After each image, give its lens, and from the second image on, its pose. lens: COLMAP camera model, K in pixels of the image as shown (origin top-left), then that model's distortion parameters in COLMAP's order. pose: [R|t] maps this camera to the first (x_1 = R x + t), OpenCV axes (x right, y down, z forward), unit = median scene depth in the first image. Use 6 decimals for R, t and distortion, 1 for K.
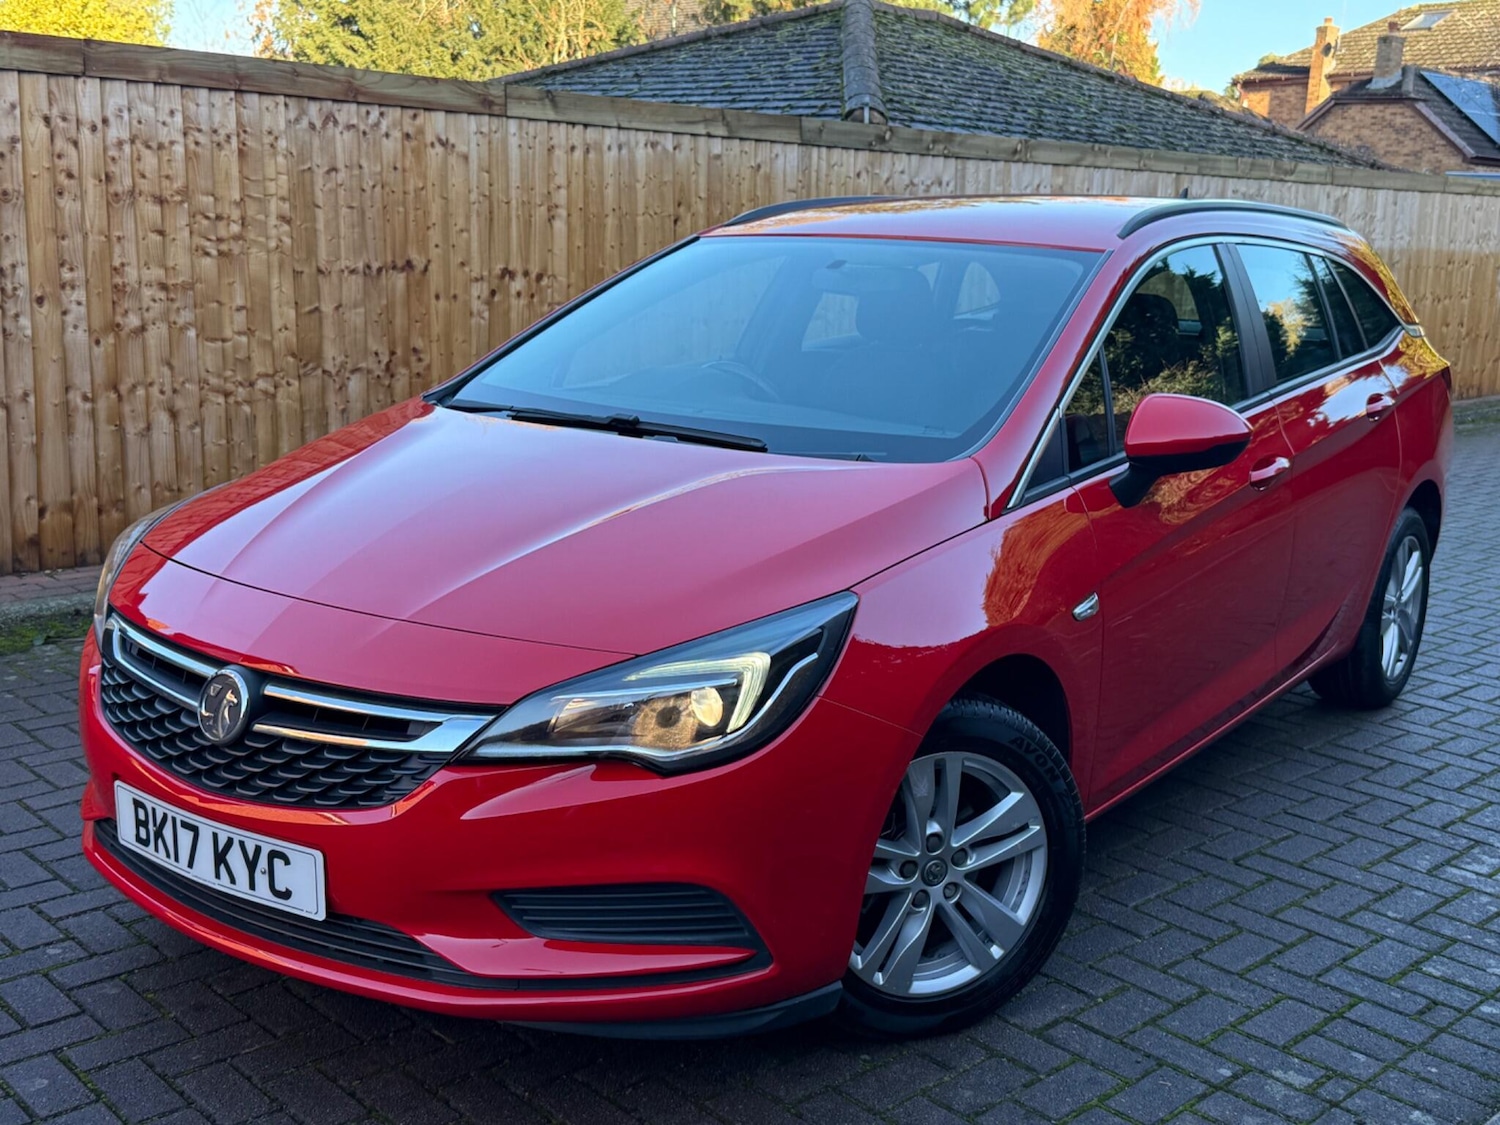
lens RADIAL K [[1670.5, 0, 750.0], [0, 1670.5, 562.5], [0, 0, 1]] dist [0.219793, -0.520017]
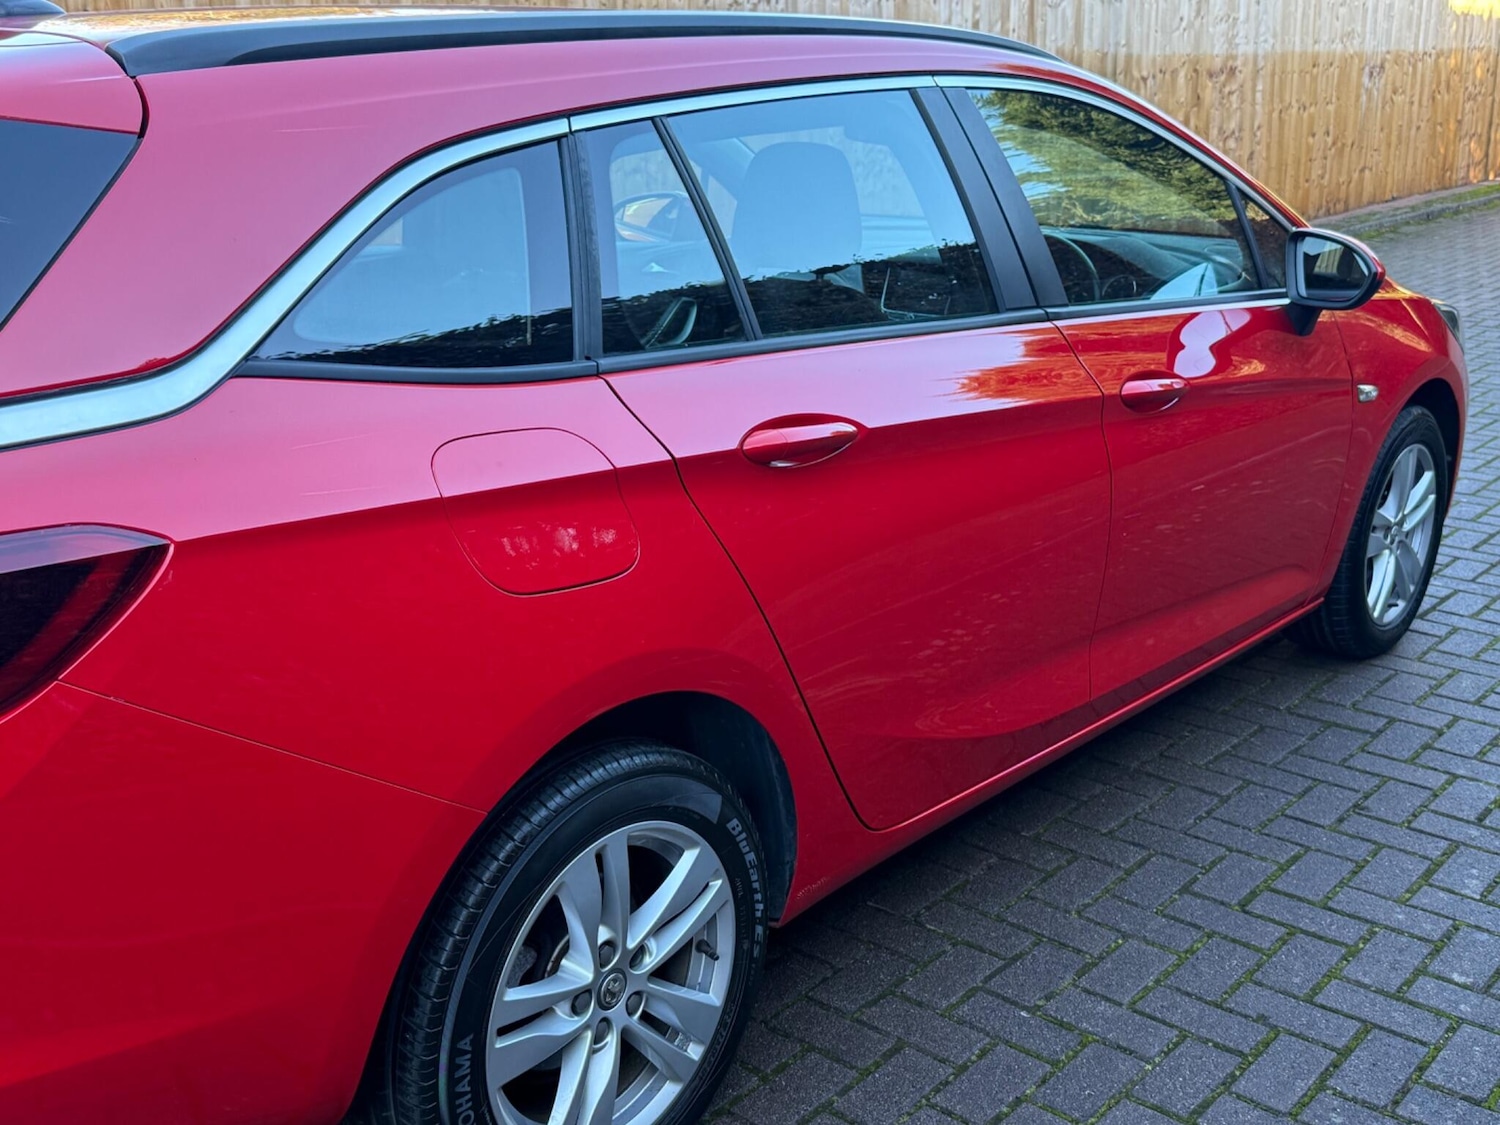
lens RADIAL K [[1687.6, 0, 750.0], [0, 1687.6, 562.5], [0, 0, 1]] dist [0.224117, -0.528198]
pose [[0.992986, -0.072804, 0.093157, 0.003125], [0.063538, 0.993073, 0.098837, -0.037021], [-0.099707, -0.092225, 0.990734, 0.148247]]
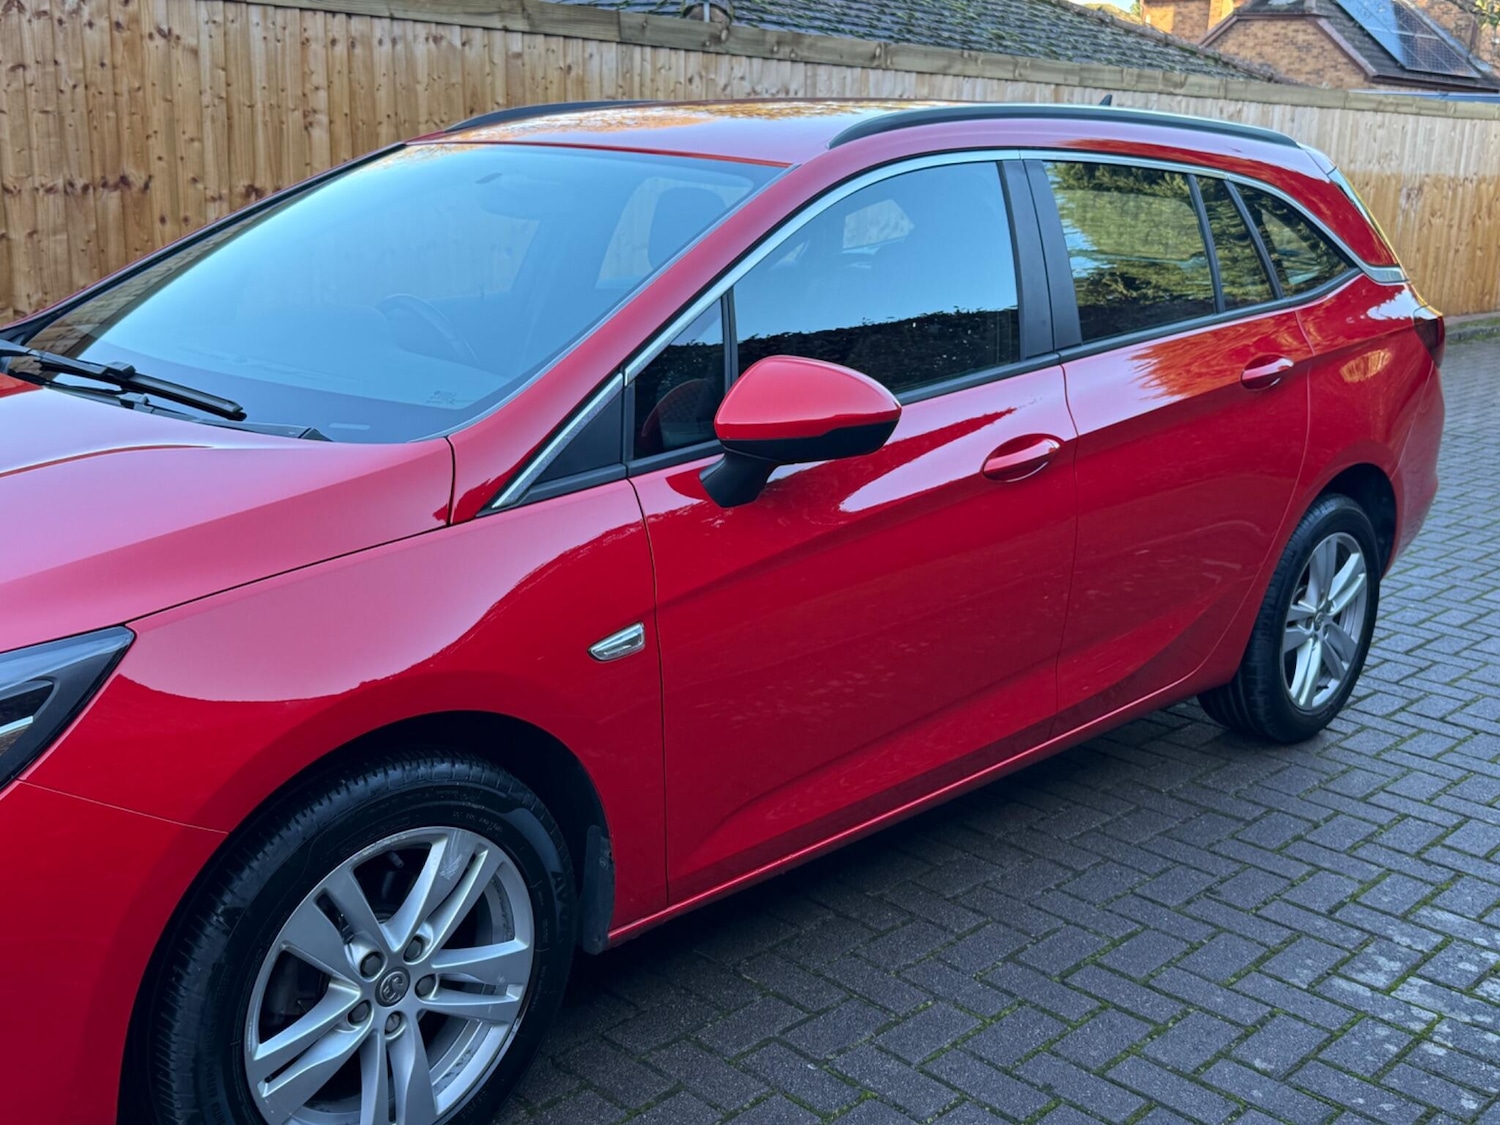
lens RADIAL K [[1650.5, 0, 750.0], [0, 1650.5, 562.5], [0, 0, 1]] dist [0.220052, -0.542824]
pose [[0.998808, -0.008600, 0.048057, 0.060668], [0.006292, 0.998829, 0.047975, -0.025817], [-0.048413, -0.047616, 0.997692, 0.144958]]
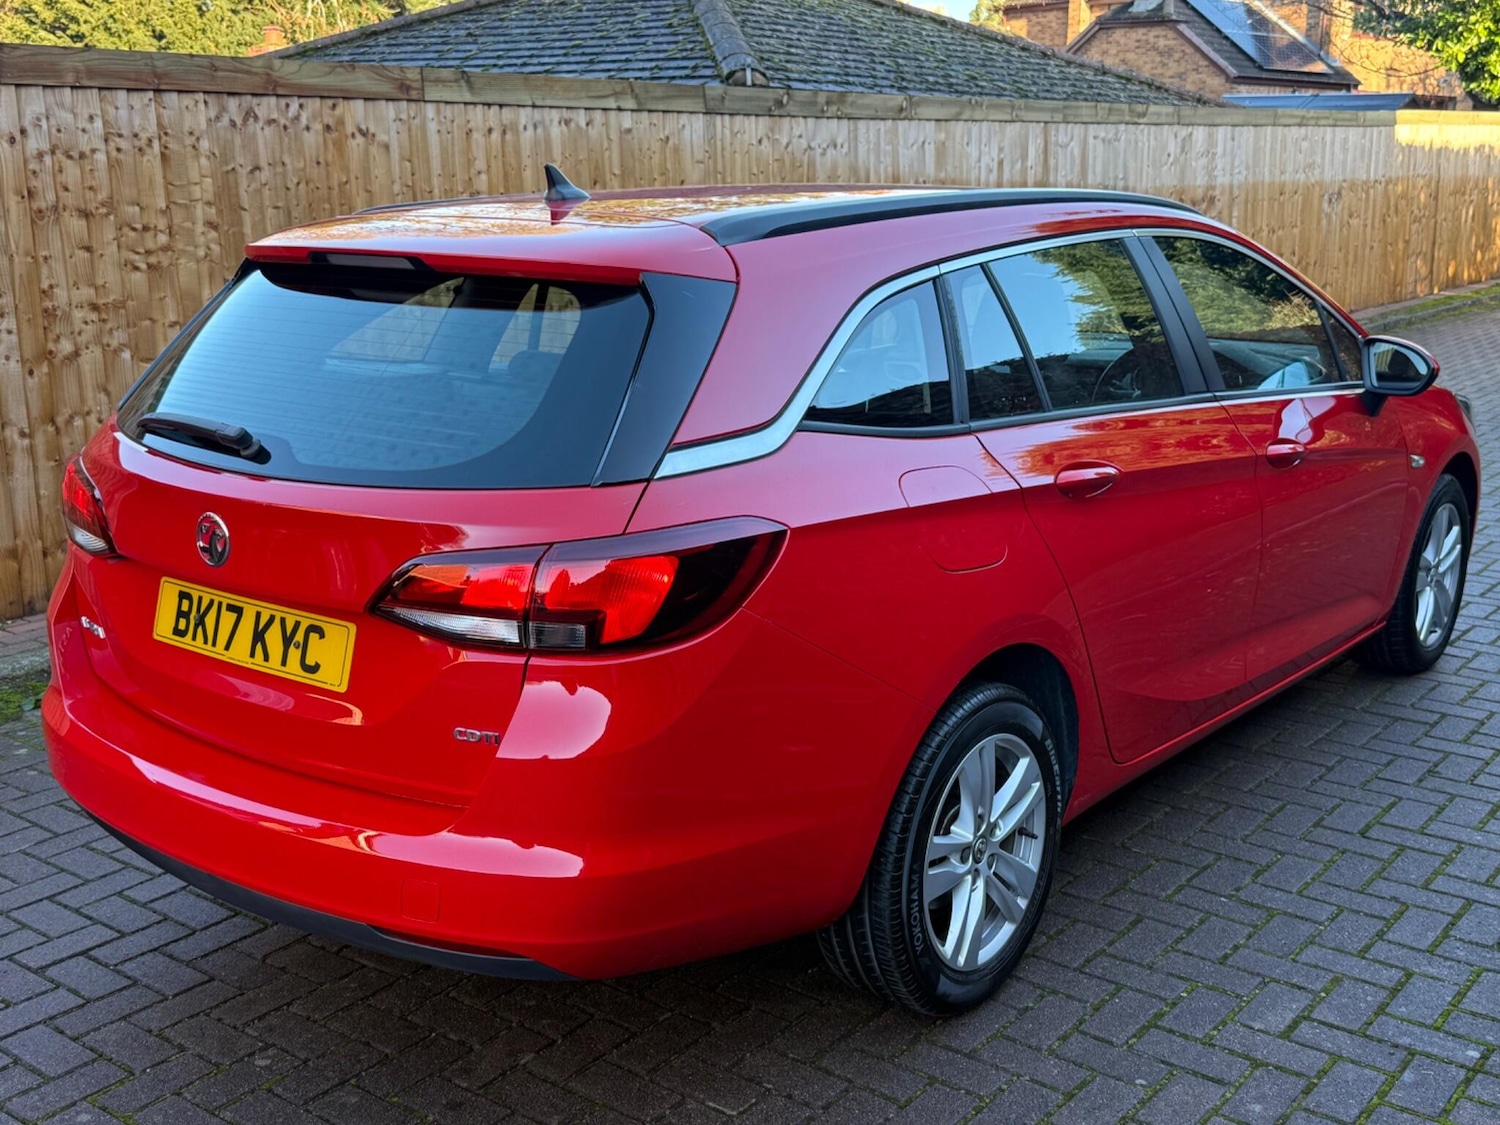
lens RADIAL K [[1707.3, 0, 750.0], [0, 1707.3, 562.5], [0, 0, 1]] dist [0.234617, -0.568807]
pose [[0.987486, -0.075430, 0.138495, -0.115990], [0.070965, 0.996796, 0.036910, -0.028804], [-0.140836, -0.026620, 0.989675, 0.007697]]
